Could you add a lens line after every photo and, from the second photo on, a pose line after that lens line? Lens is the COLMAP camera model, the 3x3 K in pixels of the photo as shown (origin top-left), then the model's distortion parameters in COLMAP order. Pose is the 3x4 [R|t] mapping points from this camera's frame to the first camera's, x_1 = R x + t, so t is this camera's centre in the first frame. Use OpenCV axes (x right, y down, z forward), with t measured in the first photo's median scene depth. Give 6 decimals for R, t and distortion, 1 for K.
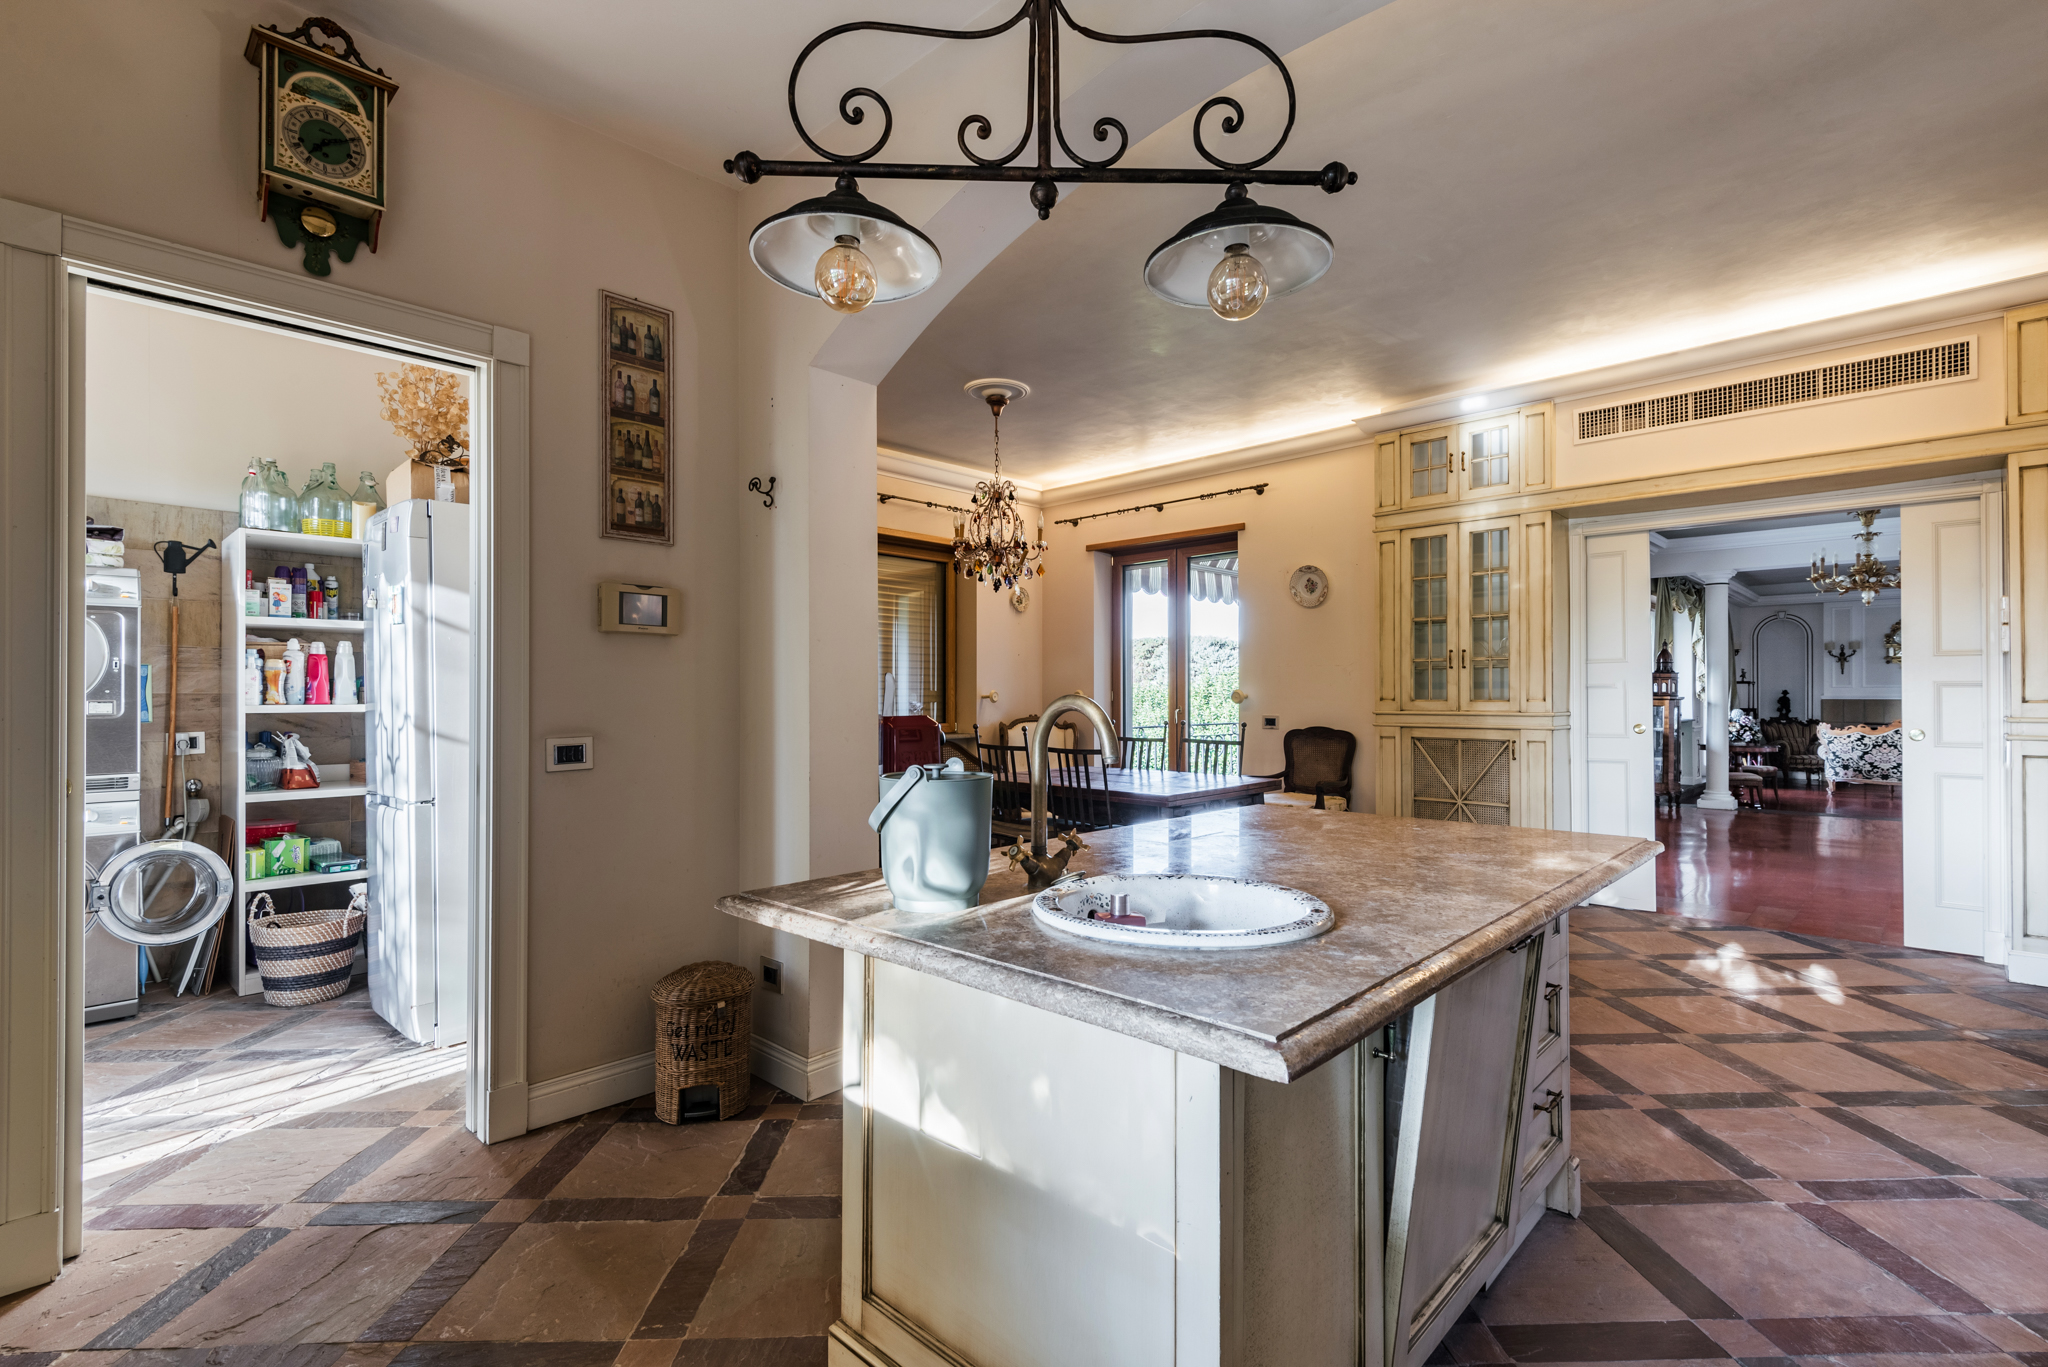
lens RADIAL K [[942.8, 0, 1025.5], [0, 942.8, 695.4], [0, 0, 1]] dist [0.009260, -0.003312]
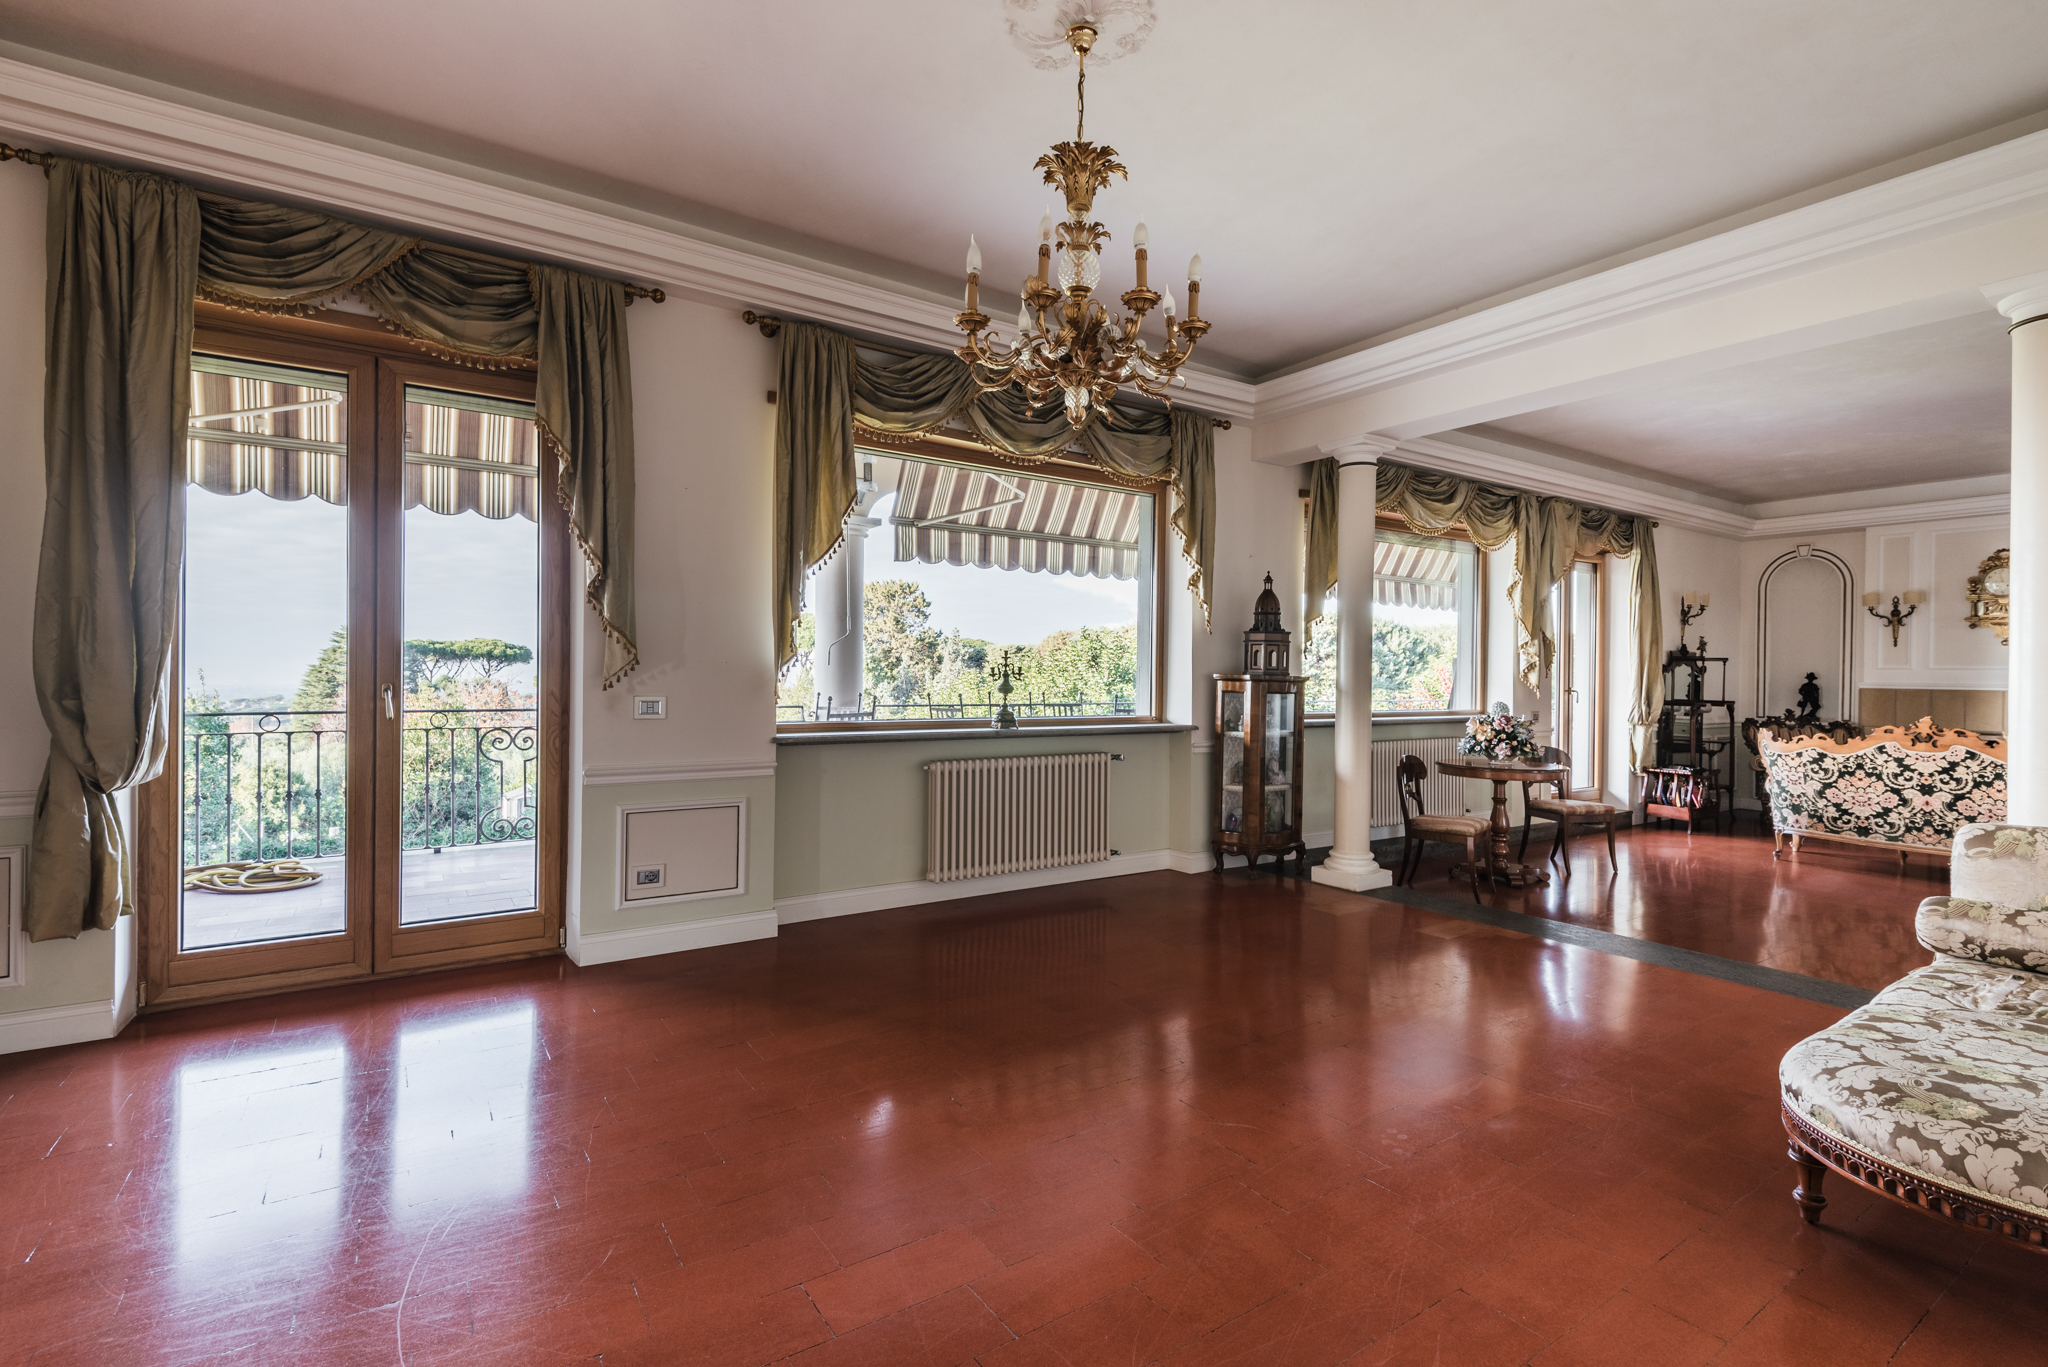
lens RADIAL K [[942.8, 0, 1022.5], [0, 942.8, 680.8], [0, 0, 1]] dist [0.009260, -0.003312]
pose [[0.979853, 0.014965, -0.199159, 0.482353], [-0.013694, 0.999876, 0.007757, 0.002360], [0.199251, -0.004873, 0.979936, 0.333159]]
